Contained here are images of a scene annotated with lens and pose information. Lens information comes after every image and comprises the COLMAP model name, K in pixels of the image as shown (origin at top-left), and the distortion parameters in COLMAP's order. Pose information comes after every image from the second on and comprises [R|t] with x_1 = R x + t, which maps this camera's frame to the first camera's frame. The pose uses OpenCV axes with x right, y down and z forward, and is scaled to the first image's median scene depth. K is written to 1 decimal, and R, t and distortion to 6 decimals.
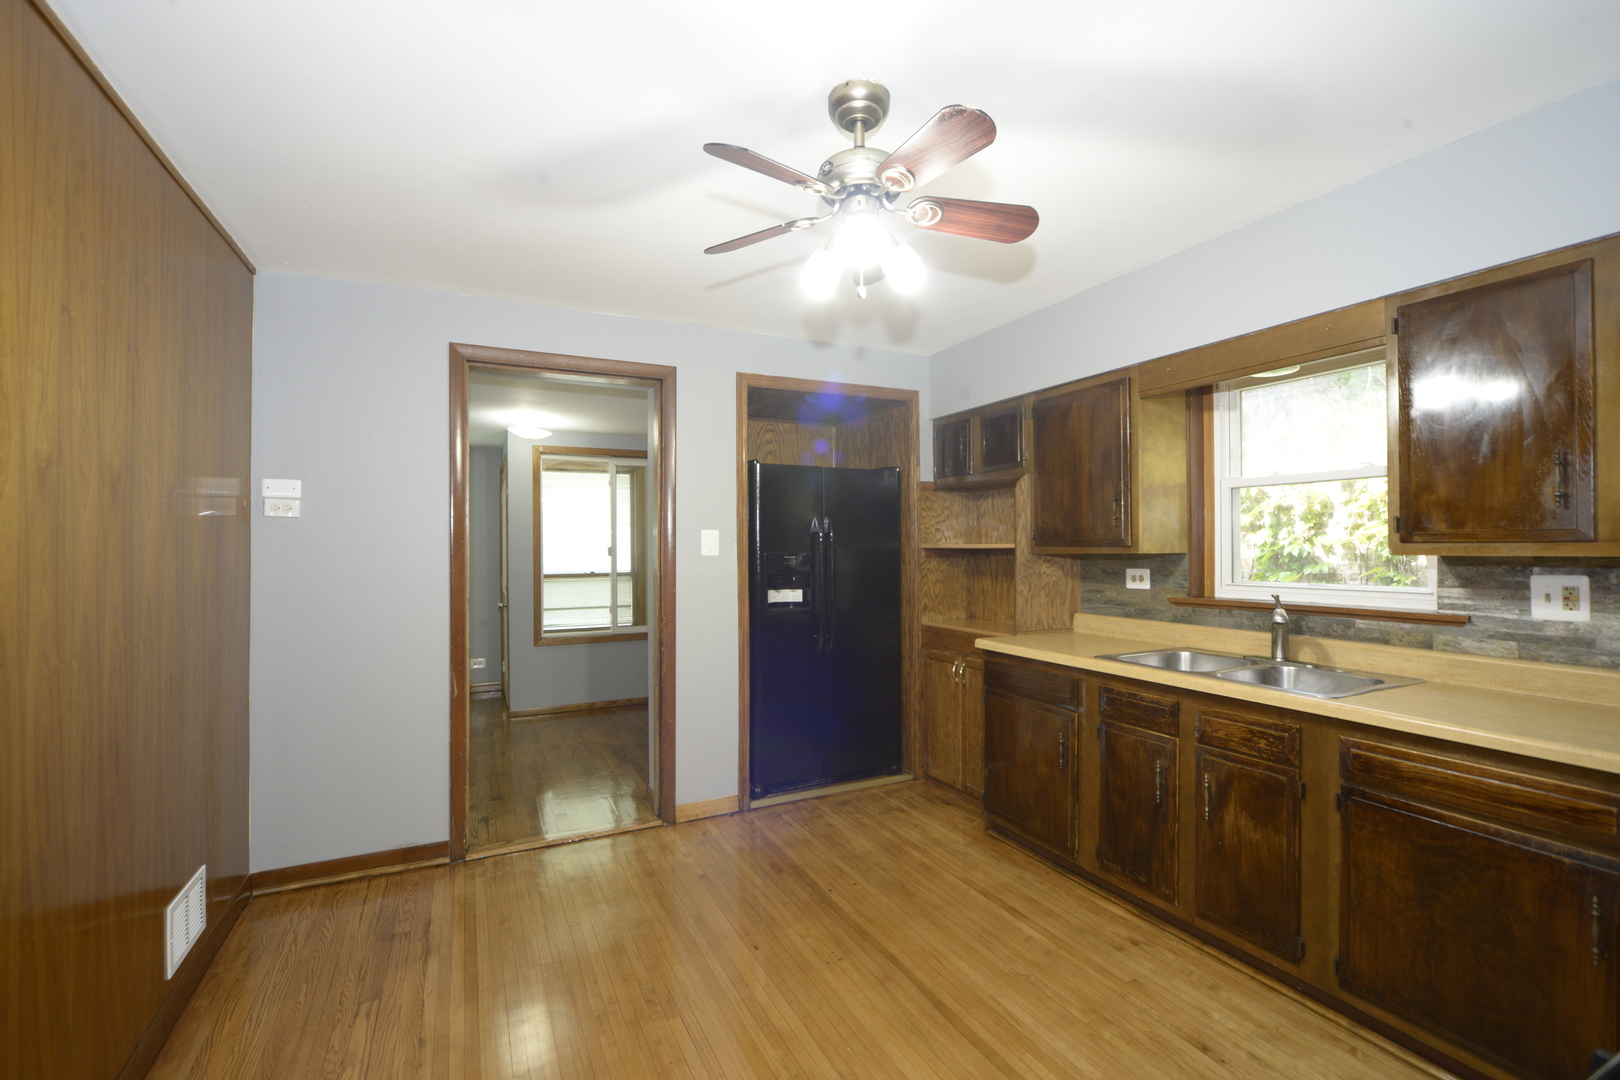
lens RADIAL K [[693.5, 0, 800.6], [0, 693.5, 546.7], [0, 0, 1]] dist [-0.011122, 0.000472]
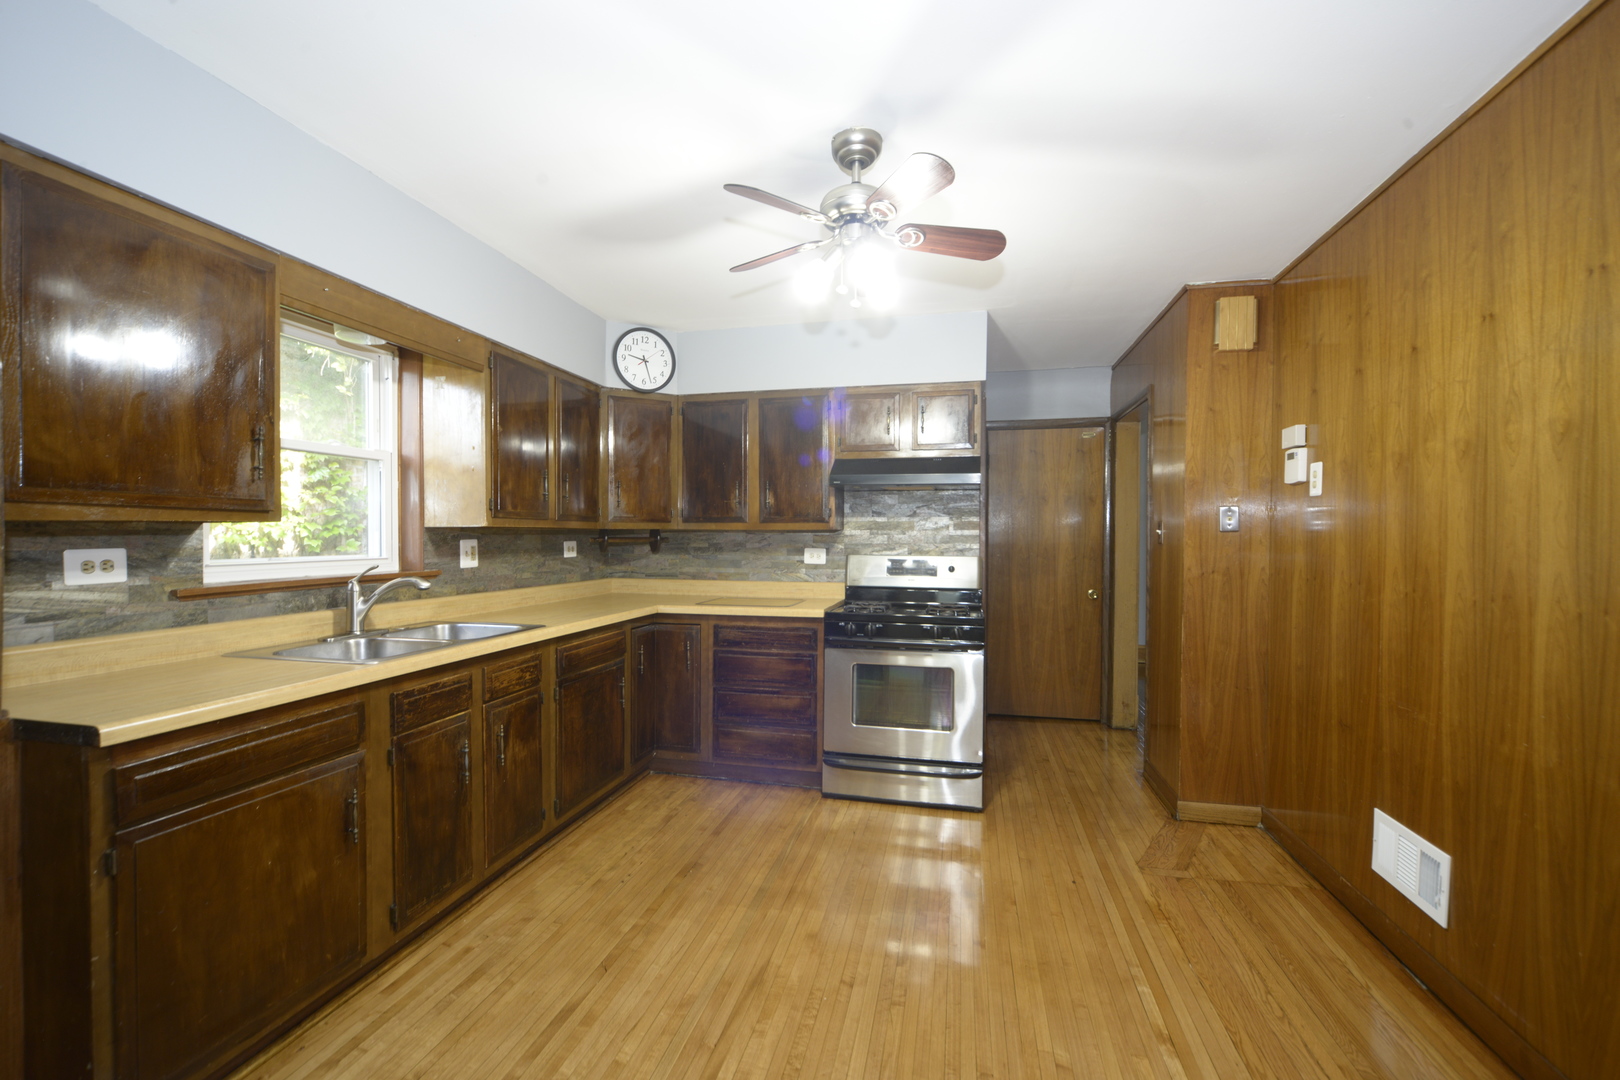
lens RADIAL K [[693.5, 0, 797.6], [0, 693.5, 537.7], [0, 0, 1]] dist [-0.011122, 0.000472]
pose [[-0.779296, 0.001824, 0.626653, -0.467444], [0.001463, 0.999998, -0.001091, 0.034262], [-0.626654, 0.000066, -0.779298, 1.560871]]
